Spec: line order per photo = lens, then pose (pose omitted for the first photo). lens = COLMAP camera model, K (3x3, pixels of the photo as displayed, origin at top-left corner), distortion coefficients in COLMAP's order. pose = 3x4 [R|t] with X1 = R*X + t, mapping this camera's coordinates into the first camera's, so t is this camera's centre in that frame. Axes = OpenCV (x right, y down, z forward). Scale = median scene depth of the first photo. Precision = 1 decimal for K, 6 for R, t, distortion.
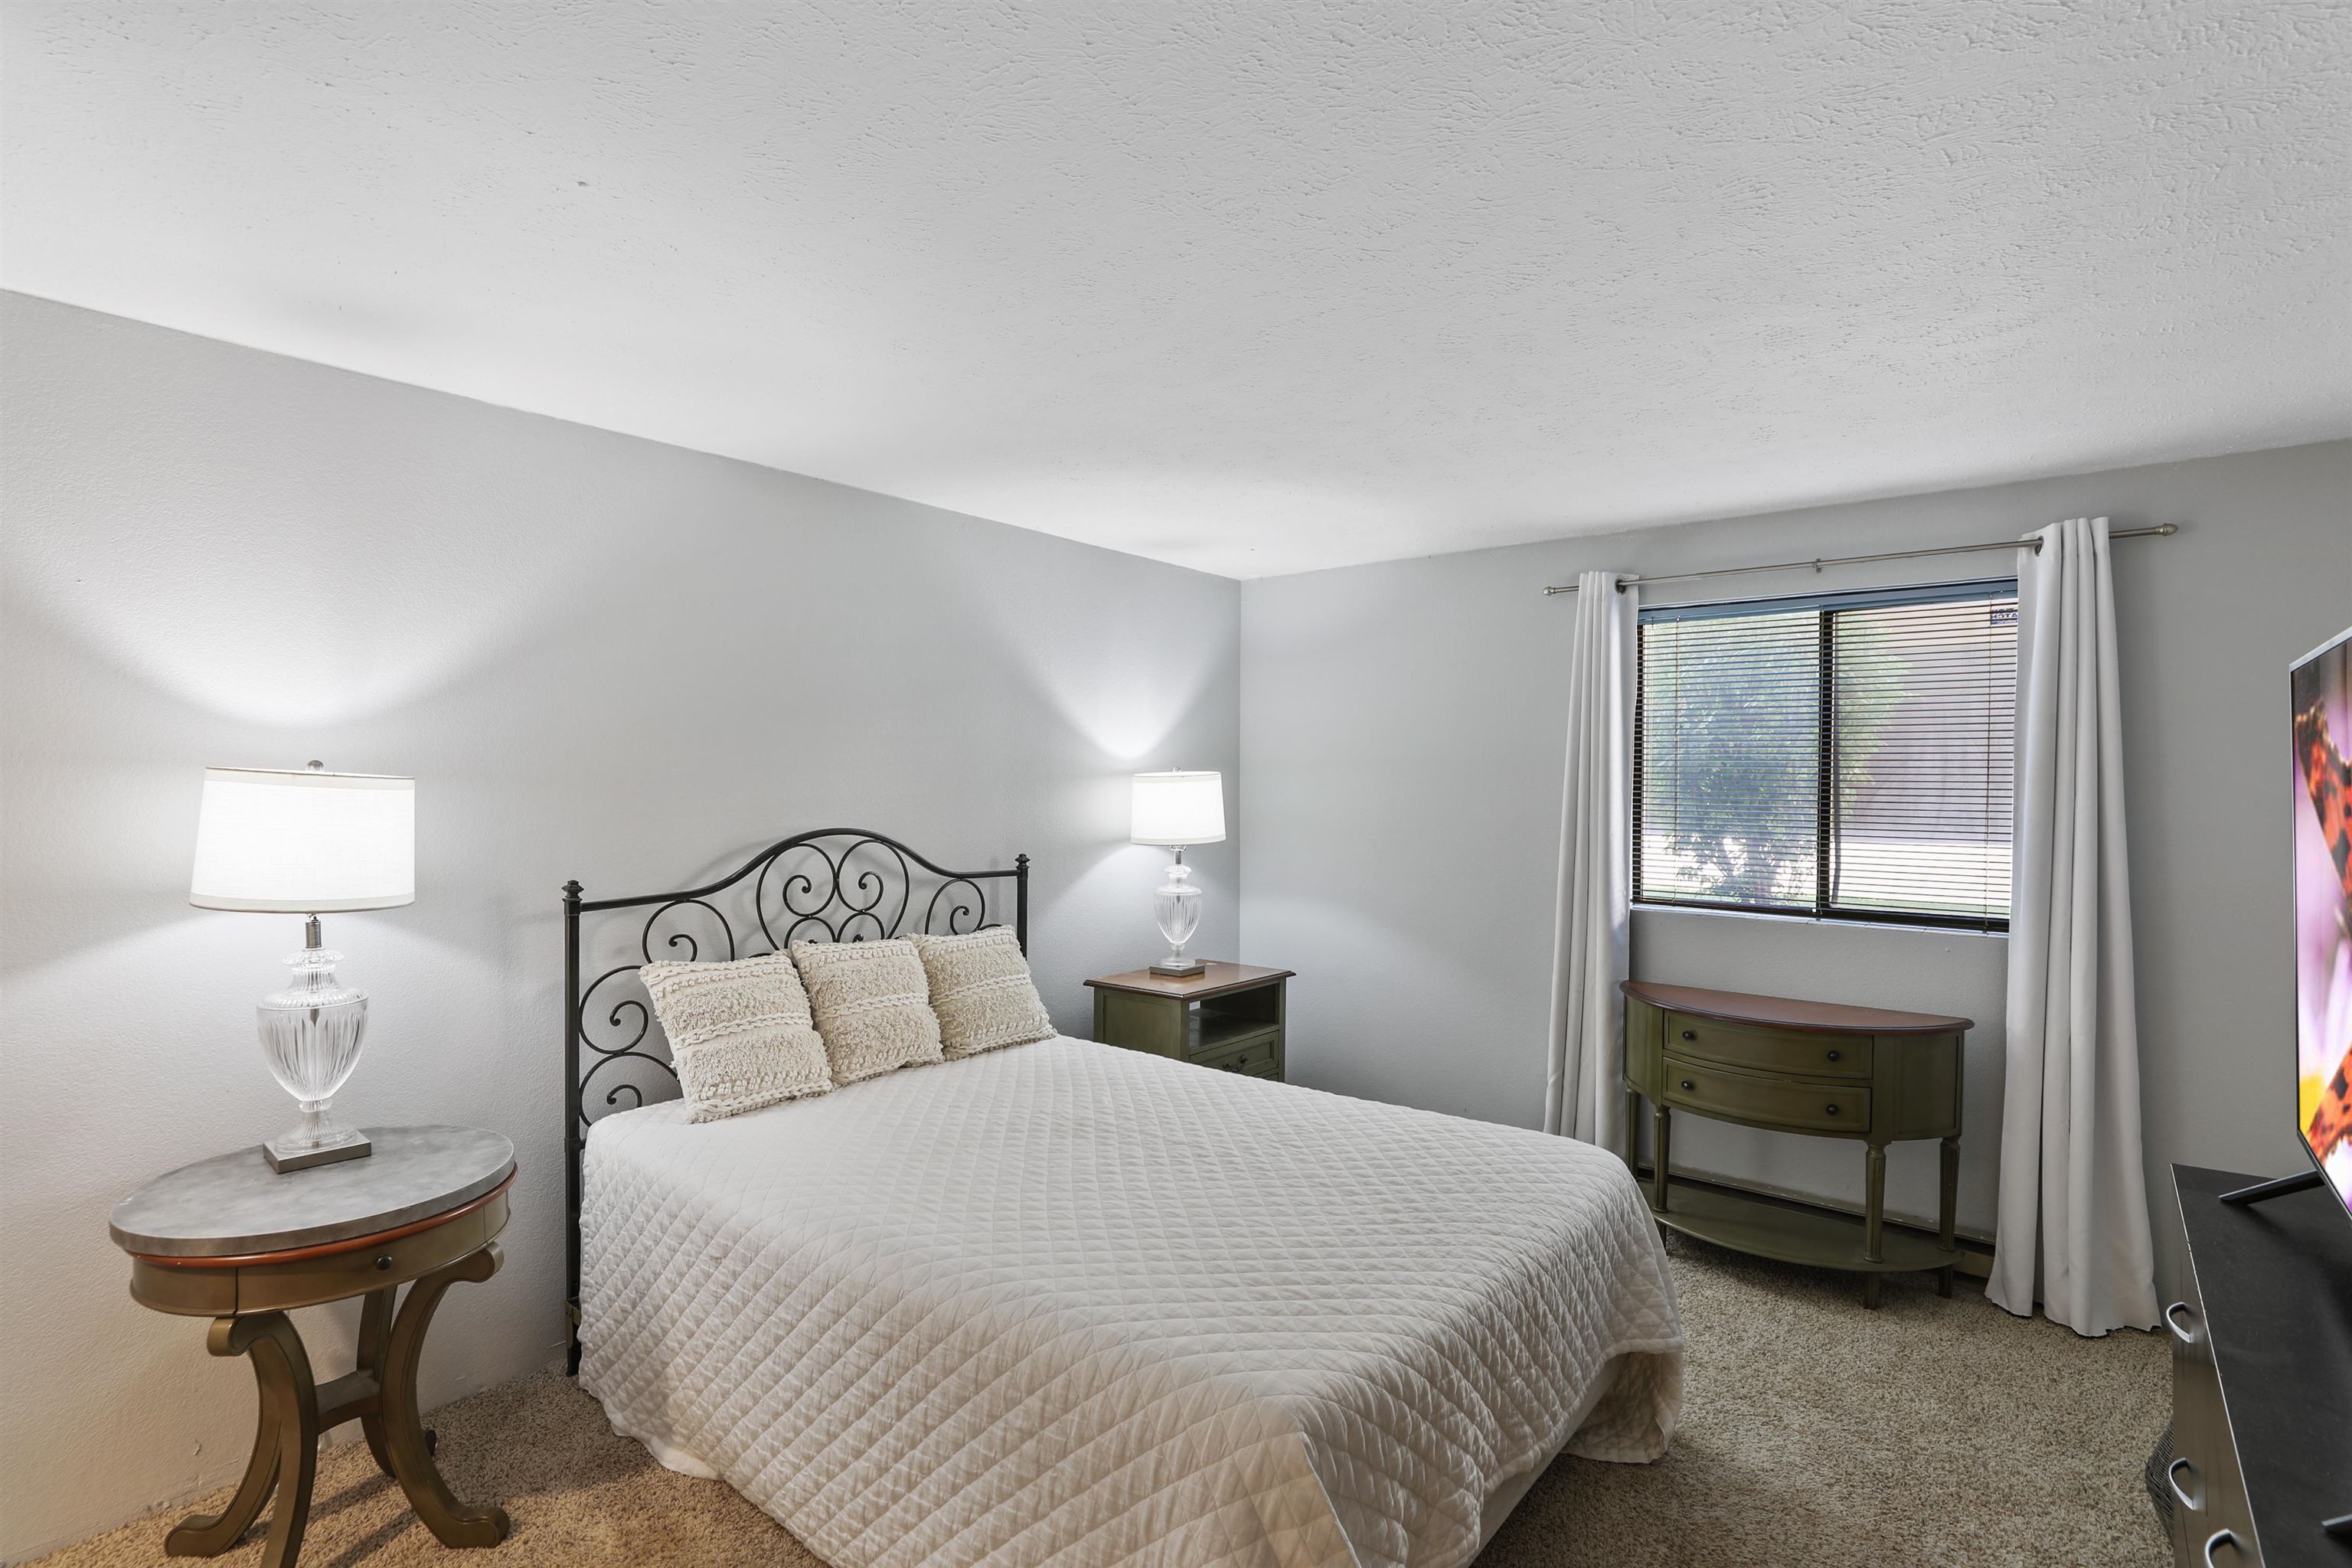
lens RADIAL K [[1096.2, 0, 1180.7], [0, 1096.2, 785.6], [0, 0, 1]] dist [-0.019407, 0.007697]
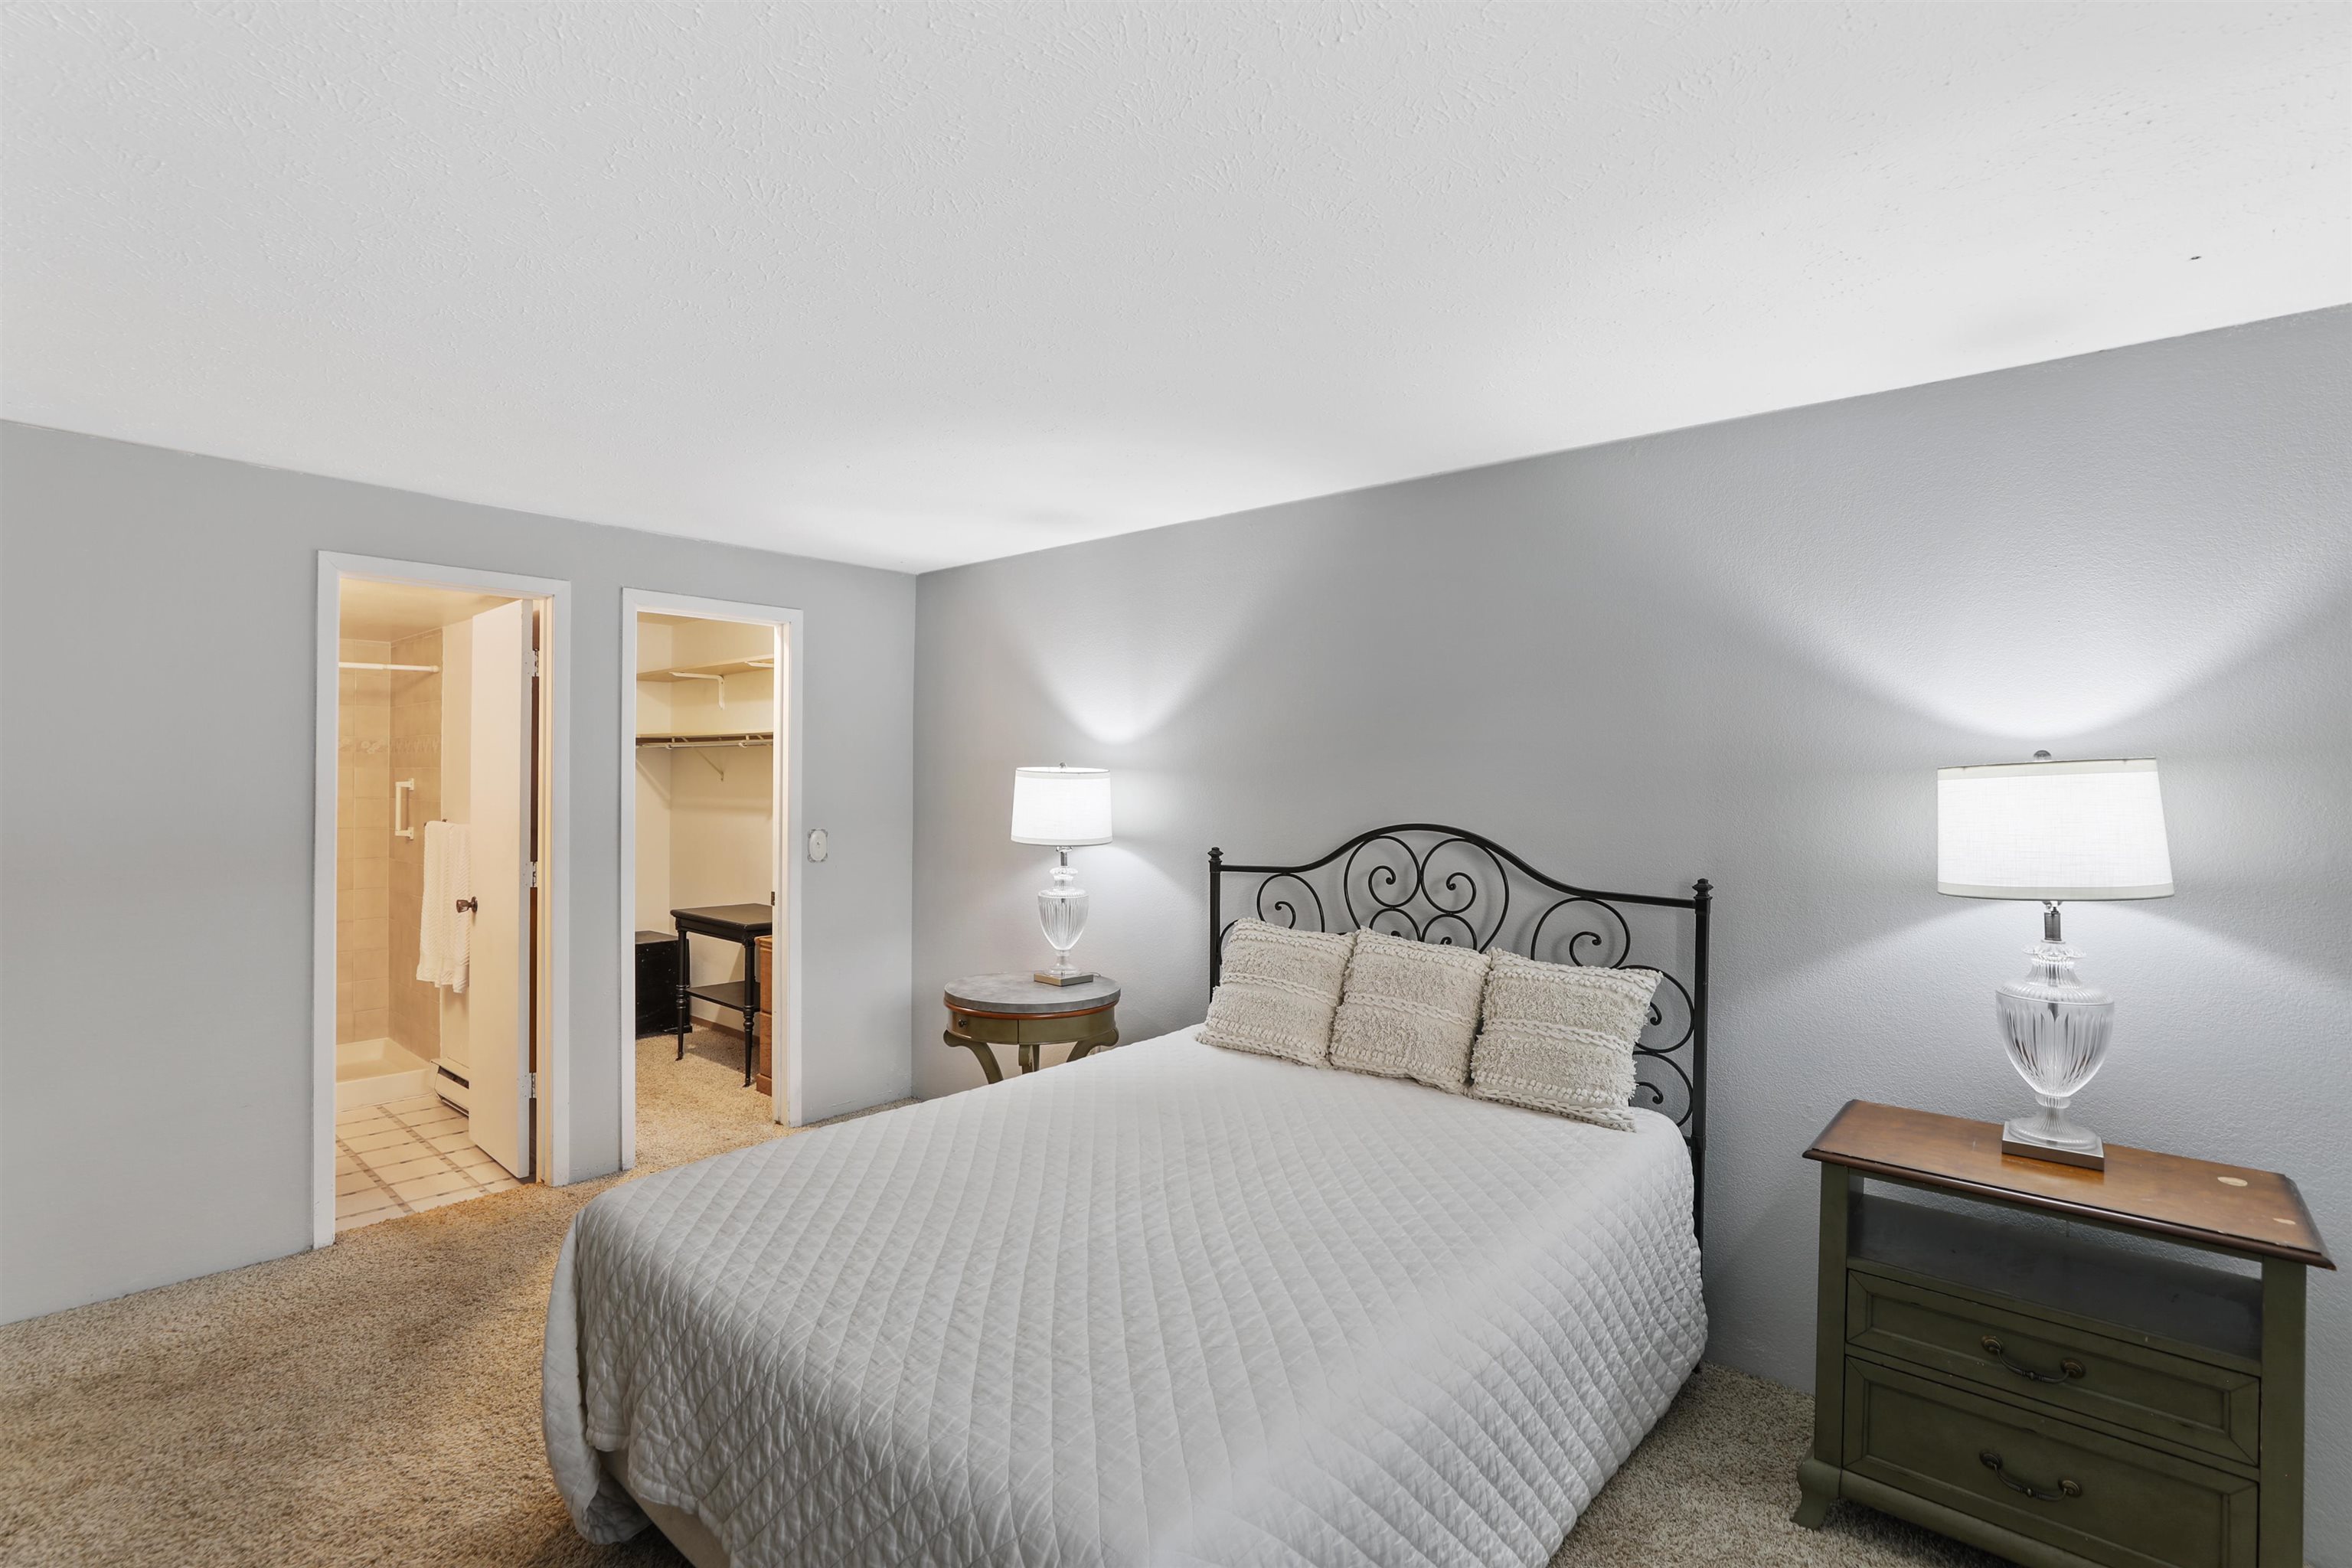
lens RADIAL K [[1096.2, 0, 1181.6], [0, 1096.2, 771.2], [0, 0, 1]] dist [-0.019407, 0.007697]
pose [[-0.012286, 0.001199, -0.999924, 0.662399], [-0.003311, 0.999994, 0.001239, -0.008917], [0.999919, 0.003326, -0.012282, 0.775424]]
